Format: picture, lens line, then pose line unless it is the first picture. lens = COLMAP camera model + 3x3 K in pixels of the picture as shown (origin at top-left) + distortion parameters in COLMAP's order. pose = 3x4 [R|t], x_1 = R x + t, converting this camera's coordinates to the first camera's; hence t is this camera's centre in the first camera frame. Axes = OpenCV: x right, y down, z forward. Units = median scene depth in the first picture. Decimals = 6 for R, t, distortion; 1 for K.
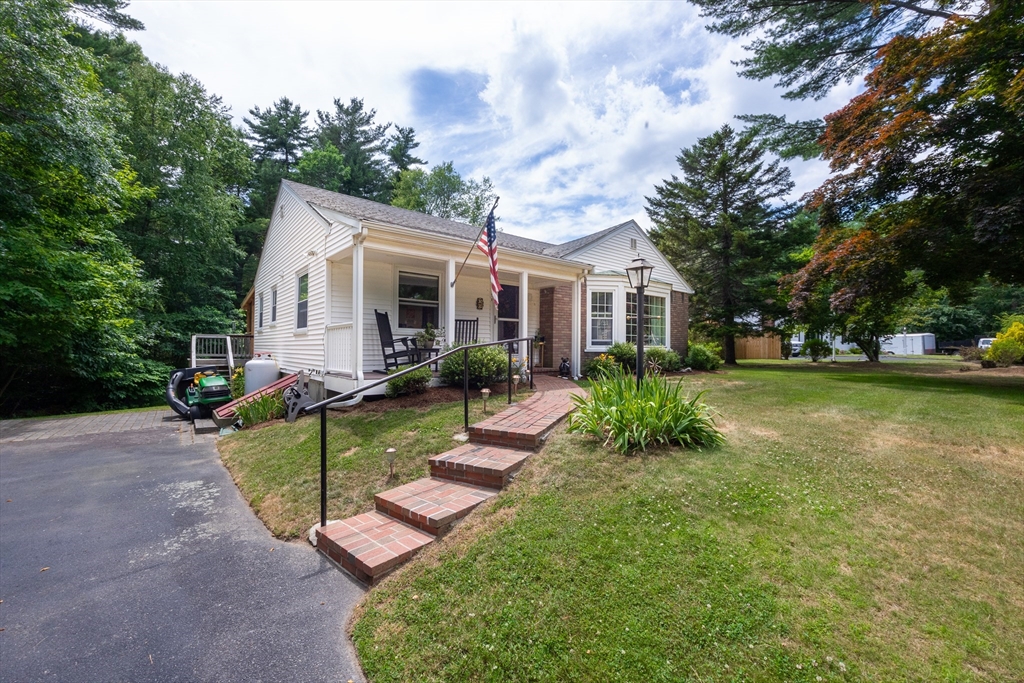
lens RADIAL K [[391.4, 0, 519.8], [0, 391.4, 343.9], [0, 0, 1]] dist [-0.027391, -0.000302]
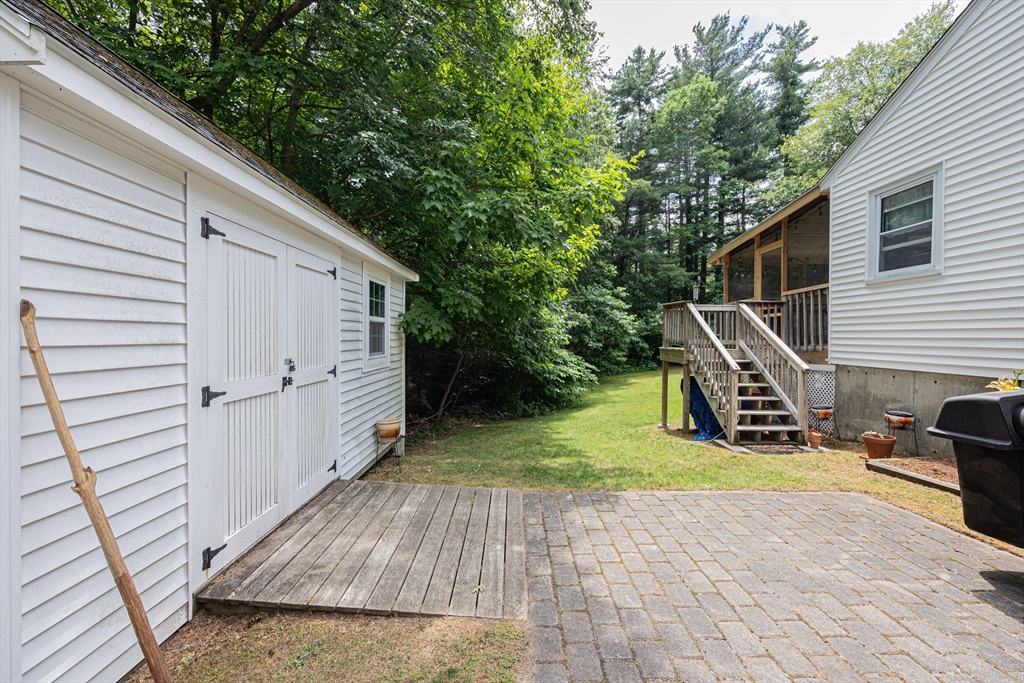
lens RADIAL K [[391.4, 0, 507.6], [0, 391.4, 340.2], [0, 0, 1]] dist [-0.027391, -0.000302]
pose [[0.740839, 0.011388, -0.671586, -0.346247], [-0.000547, 0.999866, 0.016351, 0.009396], [0.671682, -0.011747, 0.740746, 0.219206]]
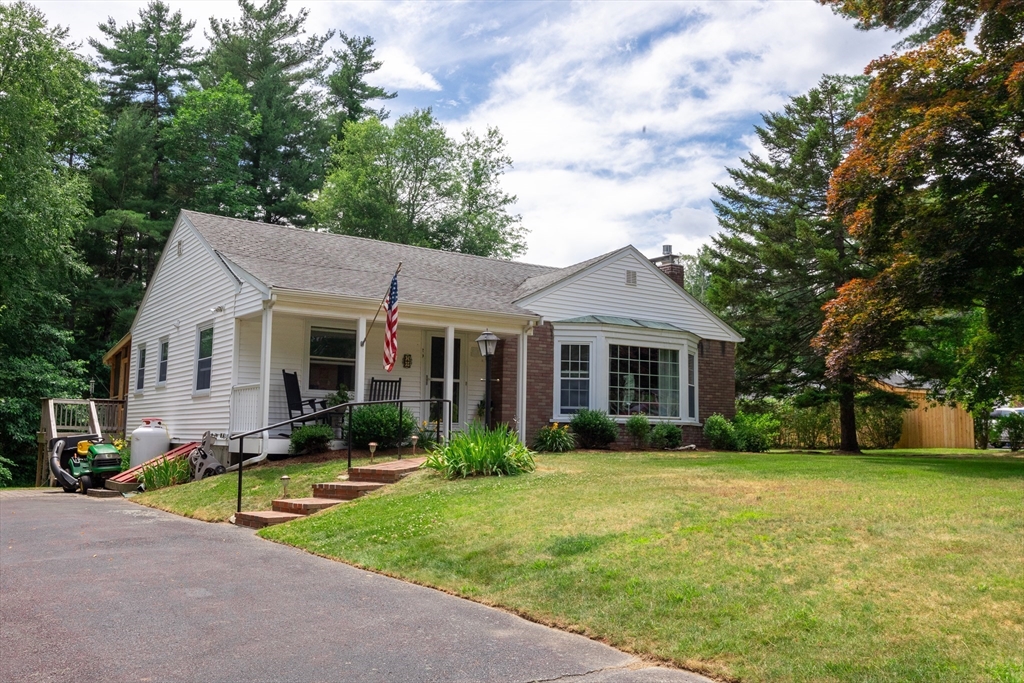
lens RADIAL K [[872.7, 0, 561.4], [0, 872.7, 356.6], [0, 0, 1]] dist [-0.095875, 0.052275]
pose [[0.998096, -0.000560, -0.061679, 0.123089], [-0.004807, 0.996212, -0.086826, 0.016841], [0.061494, 0.086957, 0.994312, -0.297473]]
